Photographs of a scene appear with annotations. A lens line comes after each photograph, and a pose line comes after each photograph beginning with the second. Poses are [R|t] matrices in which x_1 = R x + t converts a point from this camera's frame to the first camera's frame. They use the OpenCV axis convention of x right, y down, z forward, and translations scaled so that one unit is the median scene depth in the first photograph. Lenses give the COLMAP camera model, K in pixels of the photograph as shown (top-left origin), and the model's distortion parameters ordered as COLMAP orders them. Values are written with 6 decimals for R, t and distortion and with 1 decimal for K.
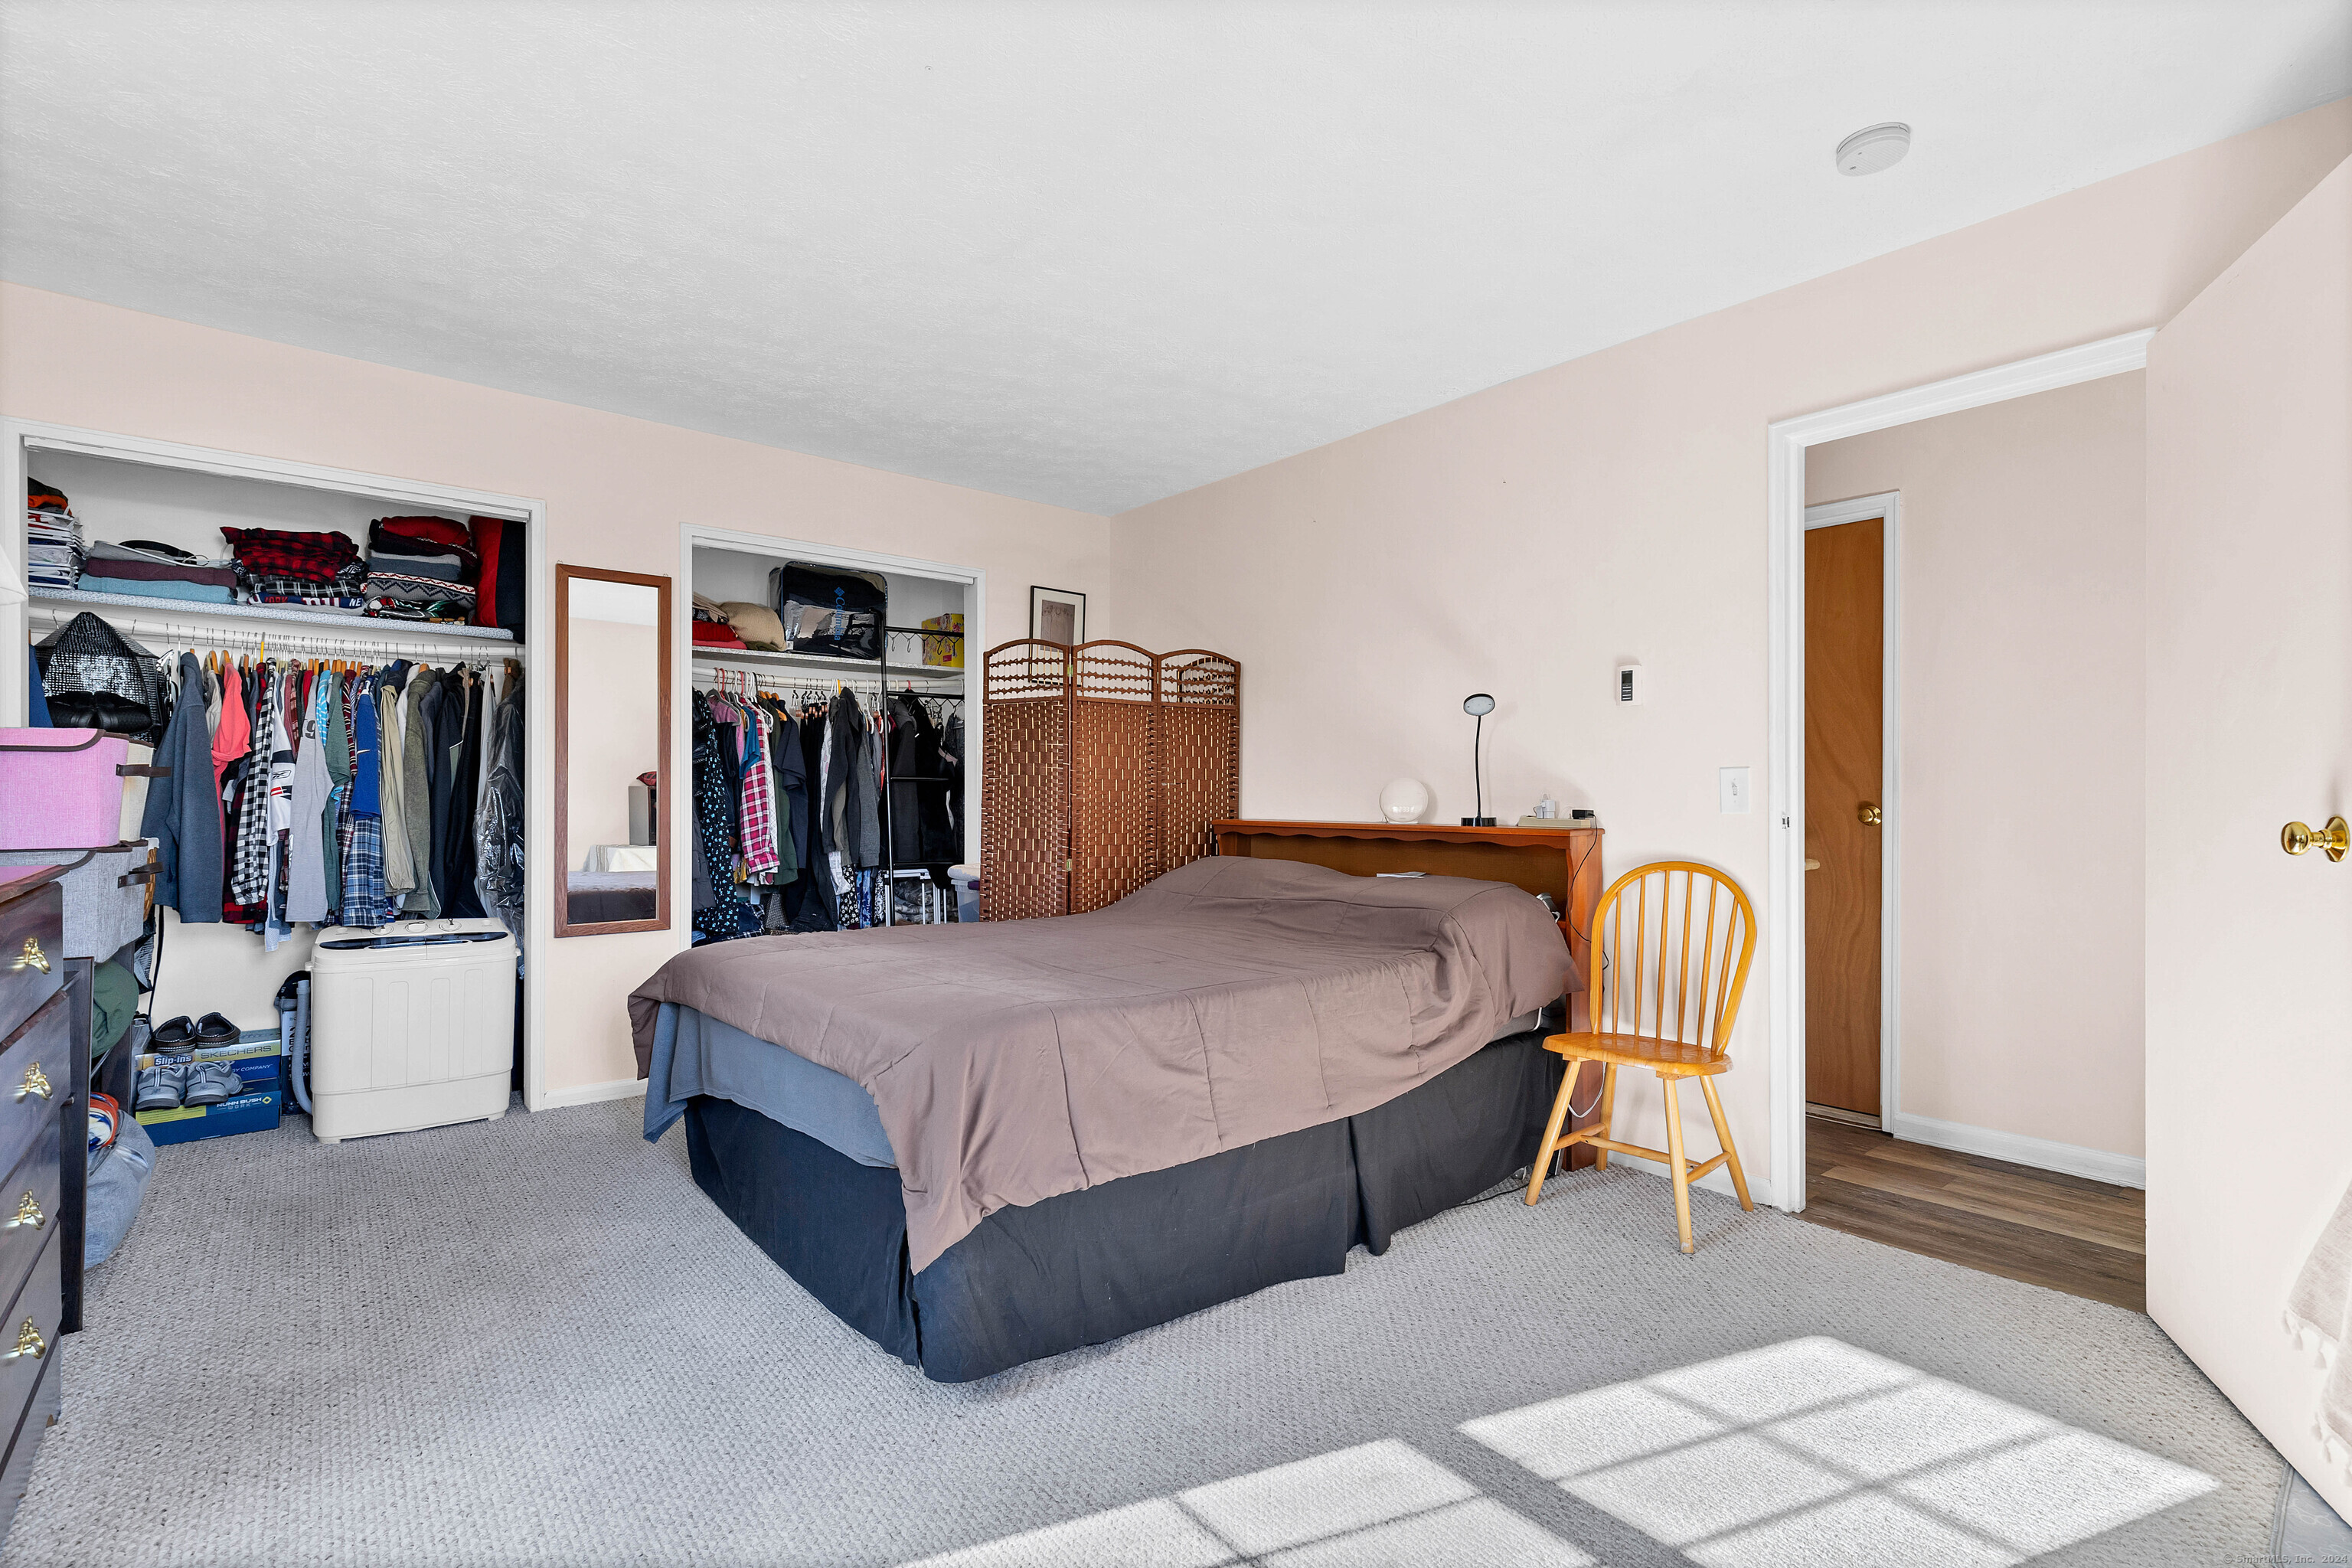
lens RADIAL K [[1074.6, 0, 1172.3], [0, 1074.6, 788.5], [0, 0, 1]] dist [0.000785, -0.000057]
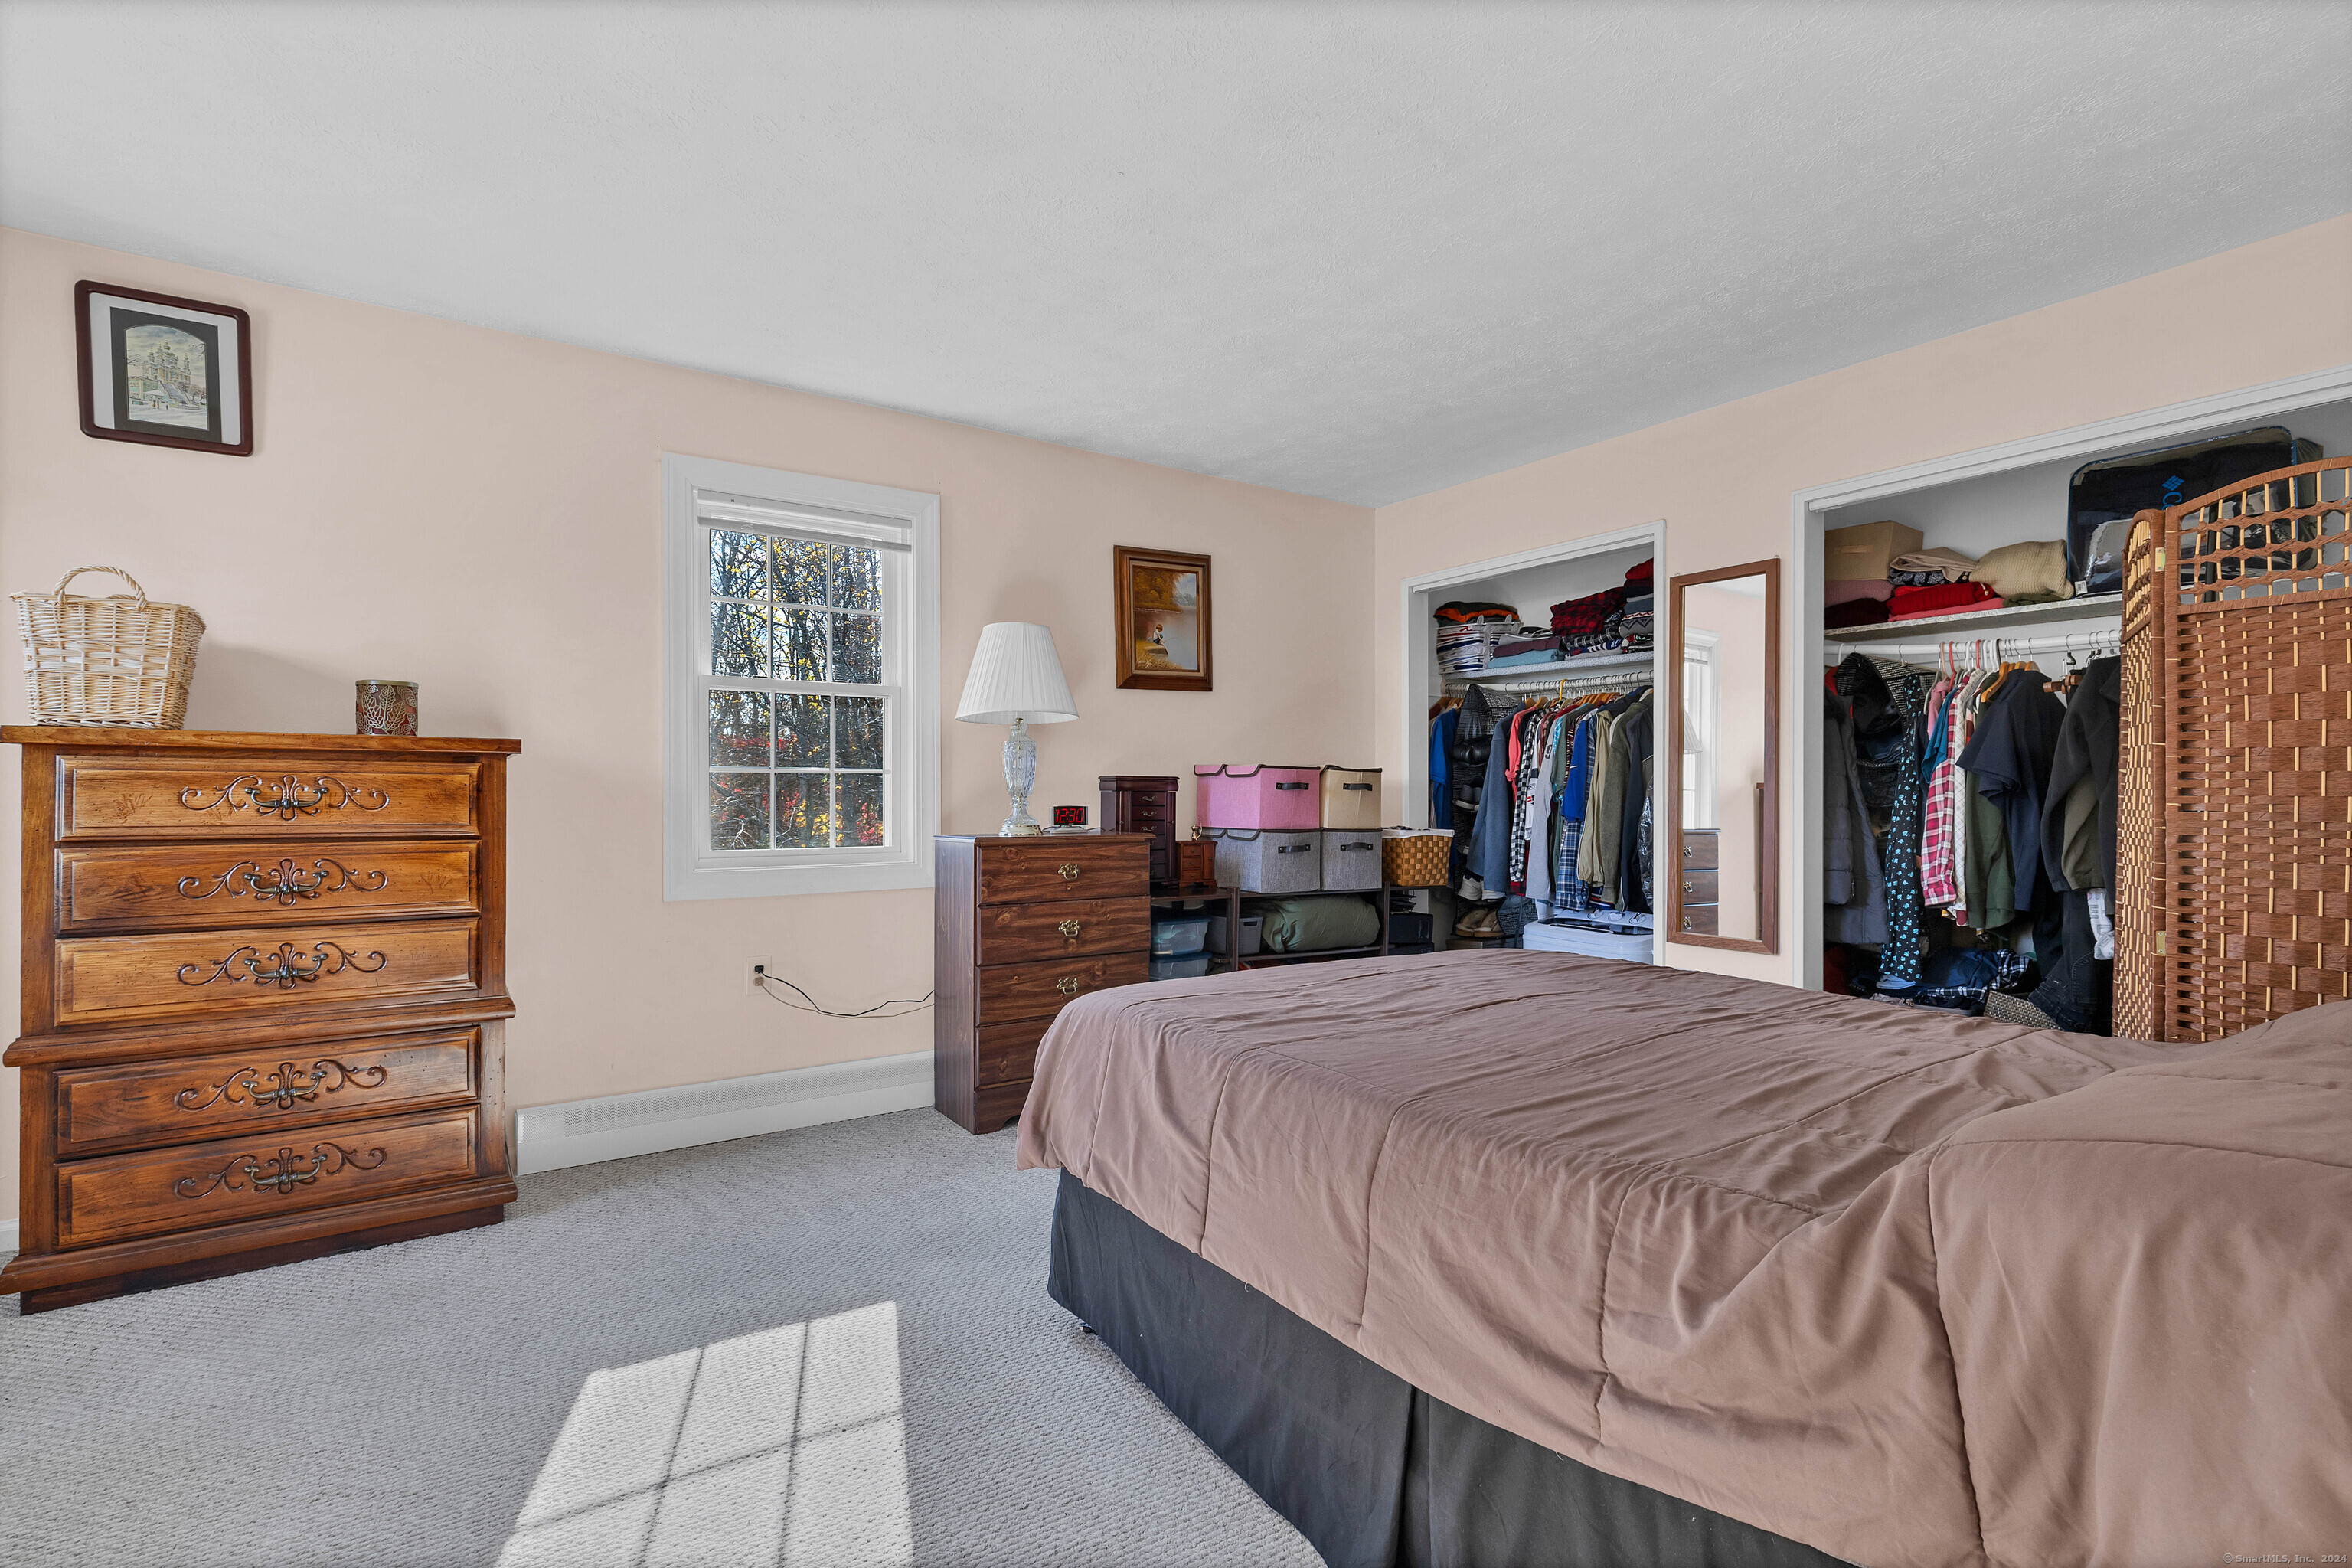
lens RADIAL K [[1074.6, 0, 1173.7], [0, 1074.6, 791.9], [0, 0, 1]] dist [0.000785, -0.000057]
pose [[-0.104576, -0.008604, -0.994480, 0.491609], [0.000571, 0.999962, -0.008712, 0.003886], [0.994517, -0.001479, -0.104567, 0.630845]]
